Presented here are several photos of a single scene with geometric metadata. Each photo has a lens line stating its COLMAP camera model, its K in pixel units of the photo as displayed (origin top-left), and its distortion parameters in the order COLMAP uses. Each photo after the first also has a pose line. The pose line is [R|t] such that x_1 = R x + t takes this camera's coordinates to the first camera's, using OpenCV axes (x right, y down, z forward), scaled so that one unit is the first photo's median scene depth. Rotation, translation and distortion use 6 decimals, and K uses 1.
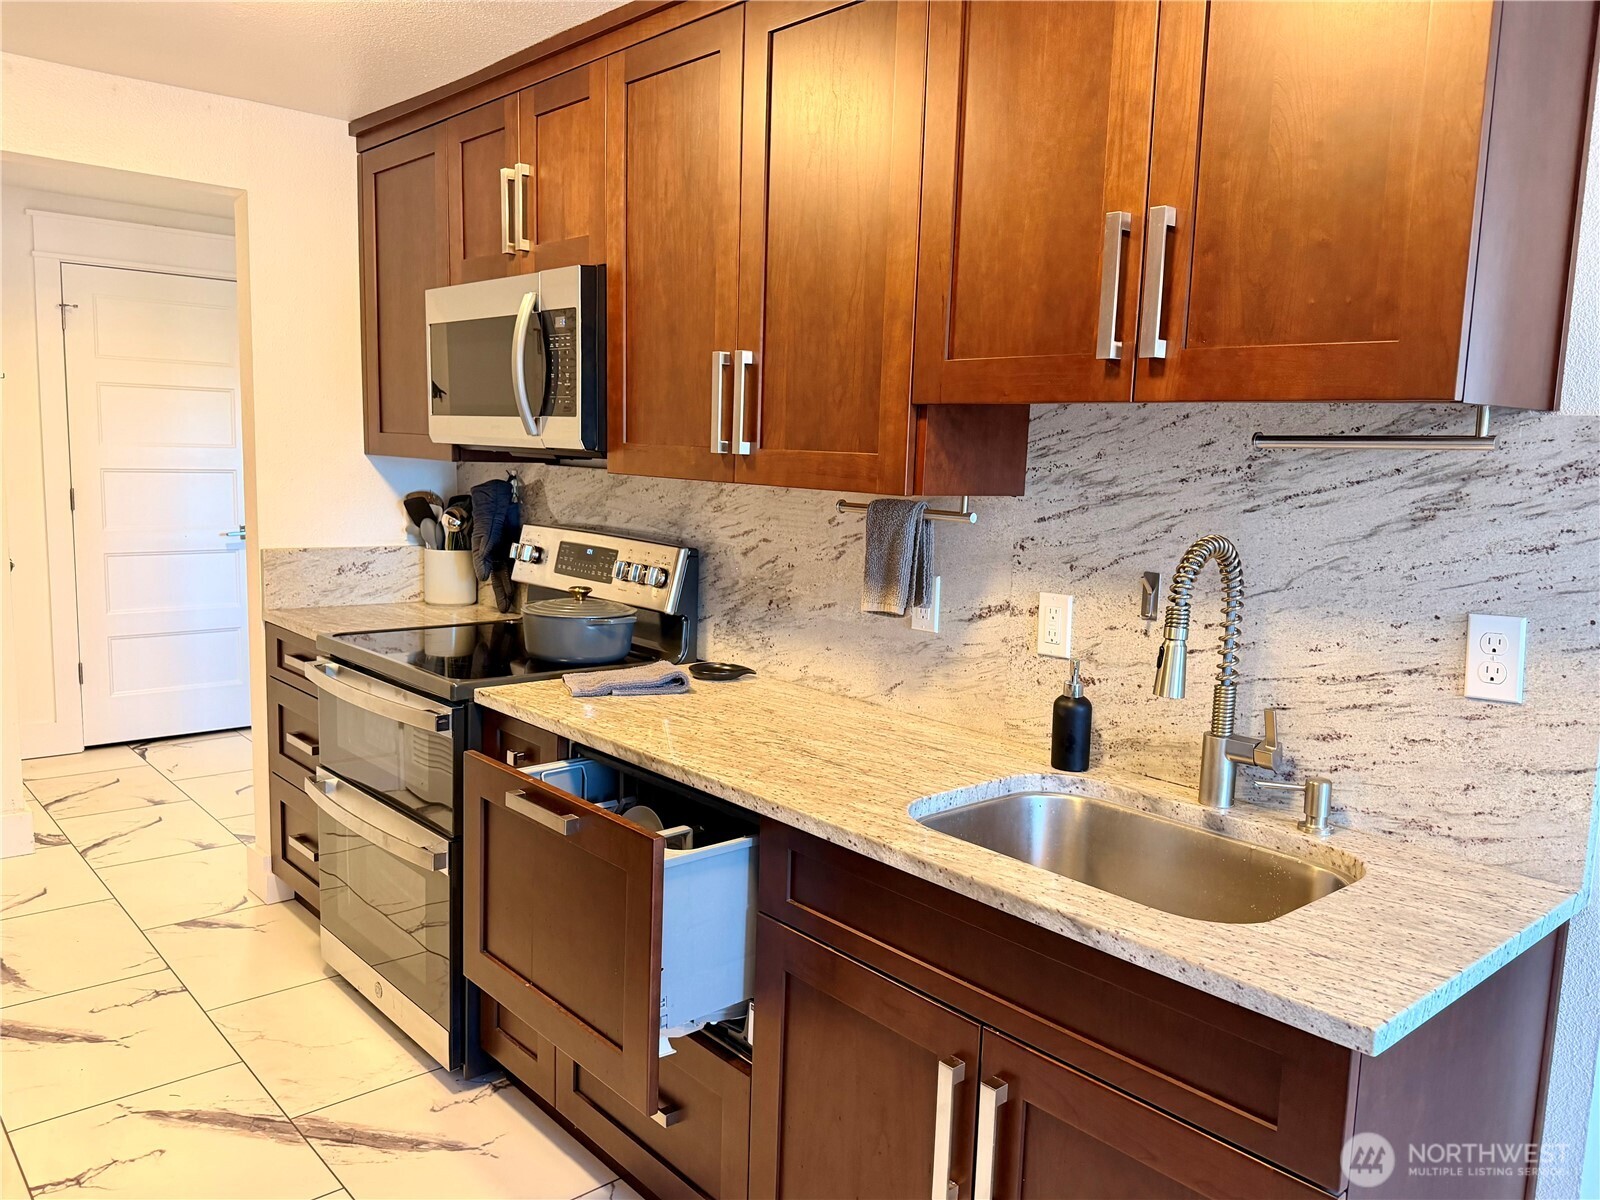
lens RADIAL K [[1221.8, 0, 800.0], [0, 1221.8, 600.0], [0, 0, 1]] dist [0.172682, -0.219602]
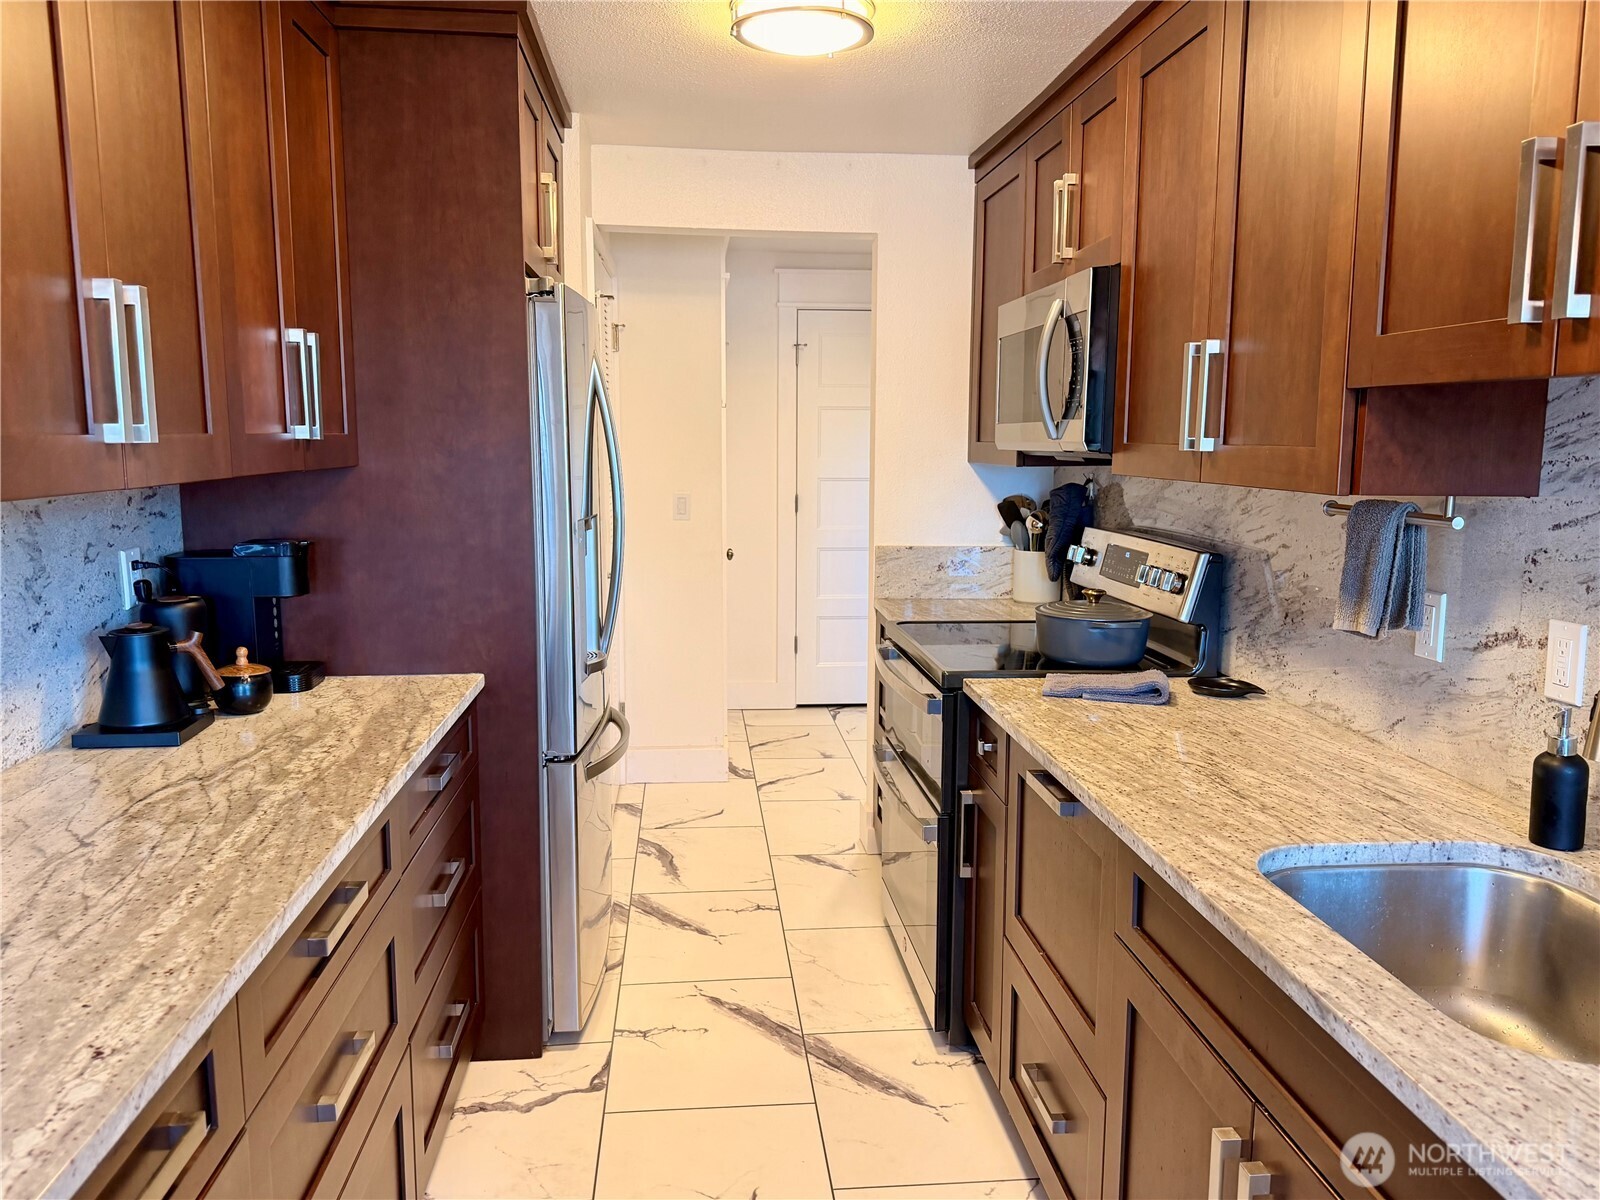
lens RADIAL K [[1221.8, 0, 800.0], [0, 1221.8, 600.0], [0, 0, 1]] dist [0.172682, -0.219602]
pose [[0.814429, 0.052196, -0.577910, 0.240708], [-0.054660, 0.998419, 0.013145, -0.002608], [0.577682, 0.020882, 0.815994, 0.056734]]
